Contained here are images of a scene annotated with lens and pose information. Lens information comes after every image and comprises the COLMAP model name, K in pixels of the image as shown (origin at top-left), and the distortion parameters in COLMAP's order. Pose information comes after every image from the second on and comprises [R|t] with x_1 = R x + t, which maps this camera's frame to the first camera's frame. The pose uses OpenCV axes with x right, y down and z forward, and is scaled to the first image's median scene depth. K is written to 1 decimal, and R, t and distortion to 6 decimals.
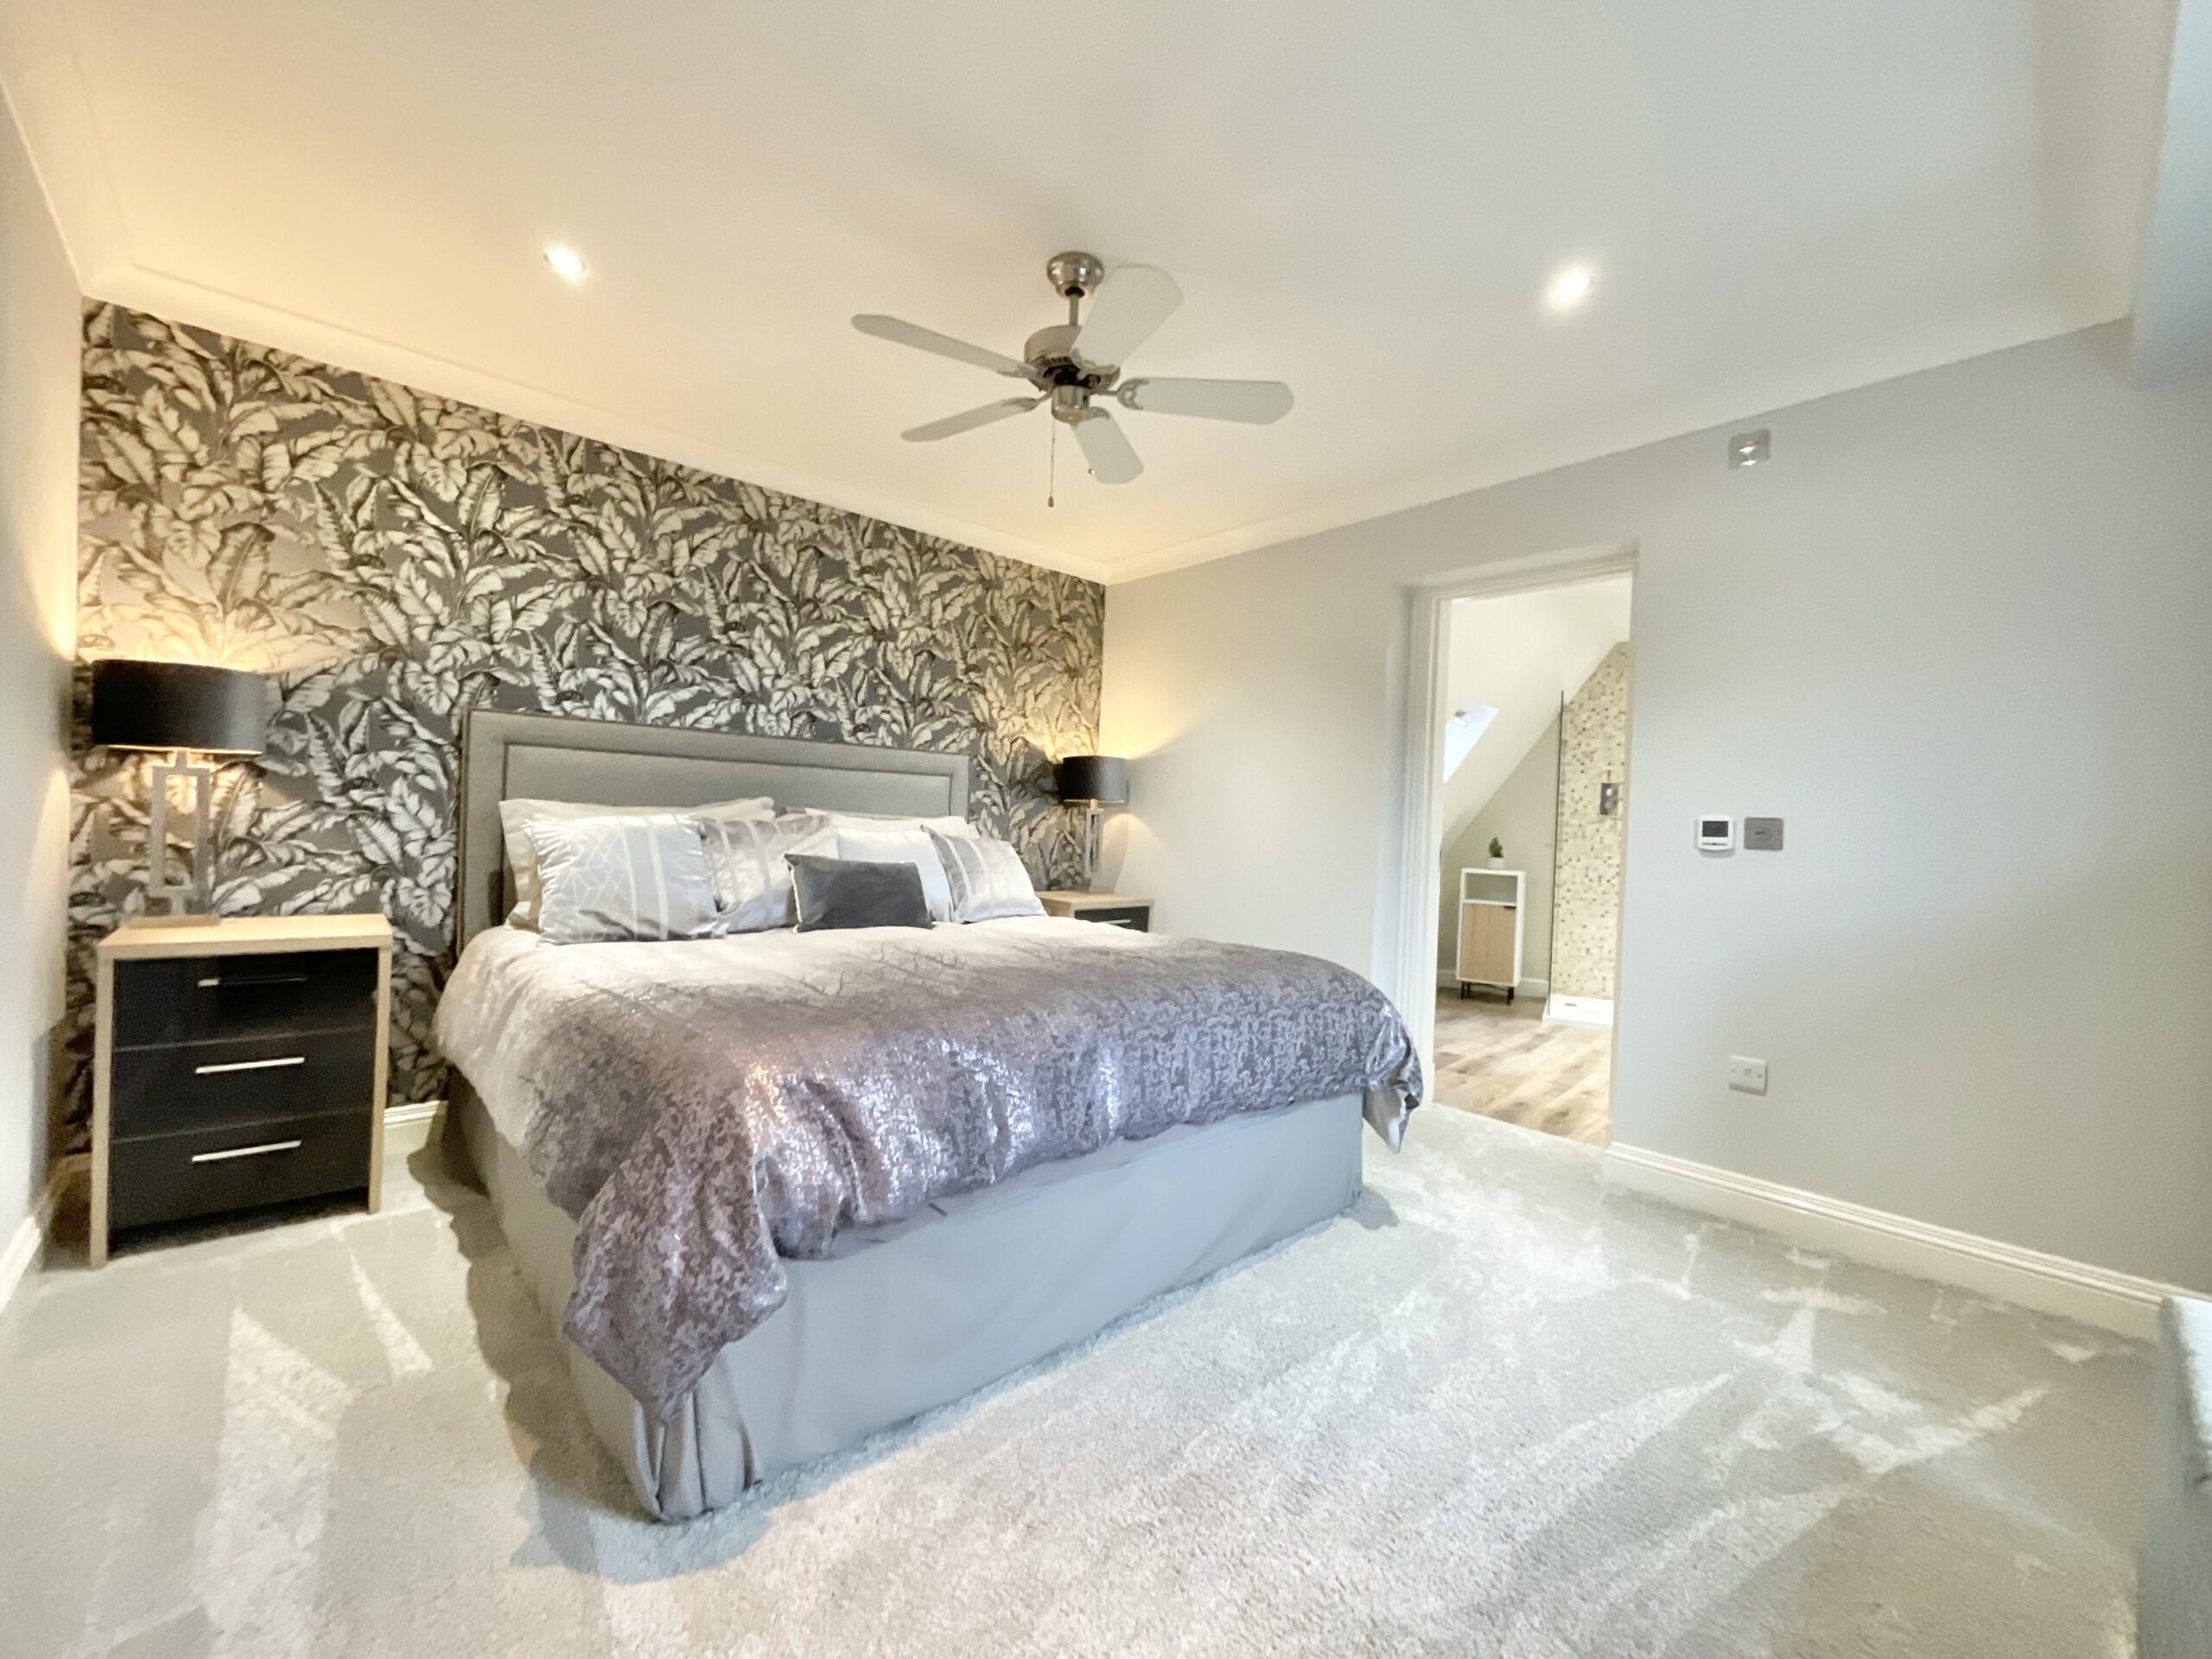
lens RADIAL K [[911.4, 0, 1072.8], [0, 911.4, 837.8], [0, 0, 1]] dist [0.010534, -0.000066]
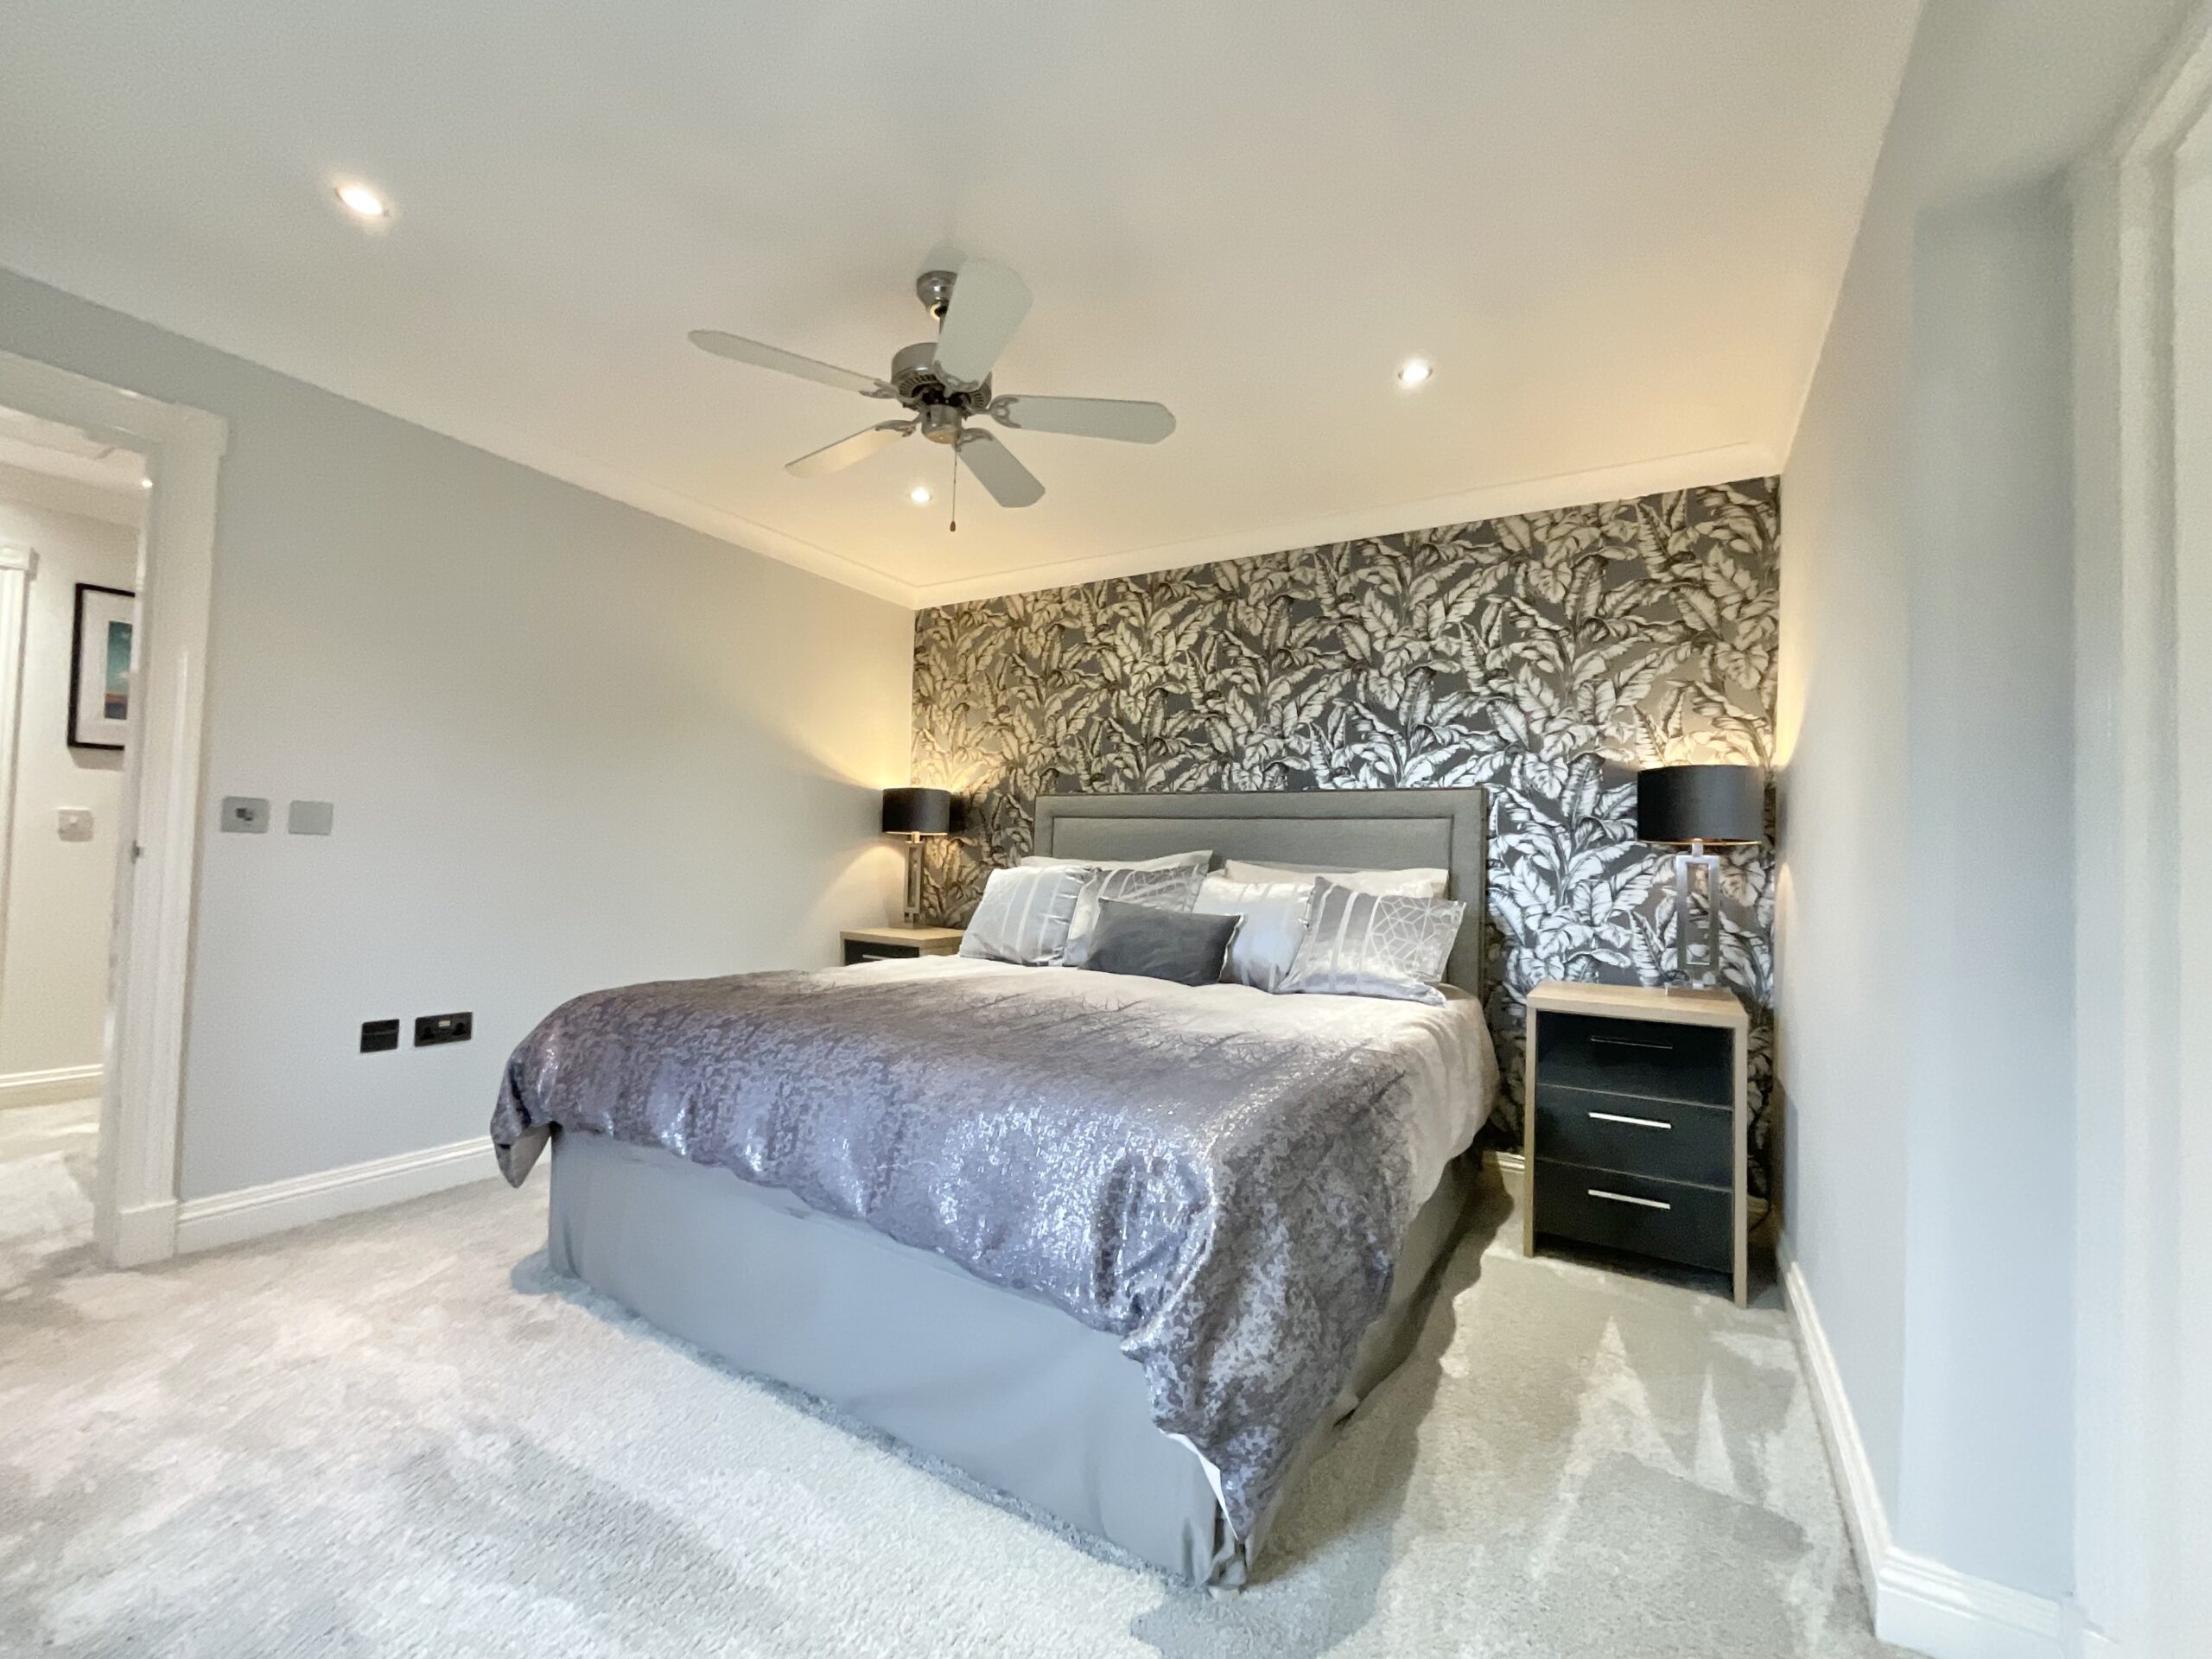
lens RADIAL K [[911.4, 0, 1072.8], [0, 911.4, 837.8], [0, 0, 1]] dist [0.010534, -0.000066]
pose [[0.279738, -0.052549, -0.958637, 0.560032], [-0.038583, 0.997079, -0.065915, 0.014101], [0.959301, 0.055426, 0.276894, 0.504890]]
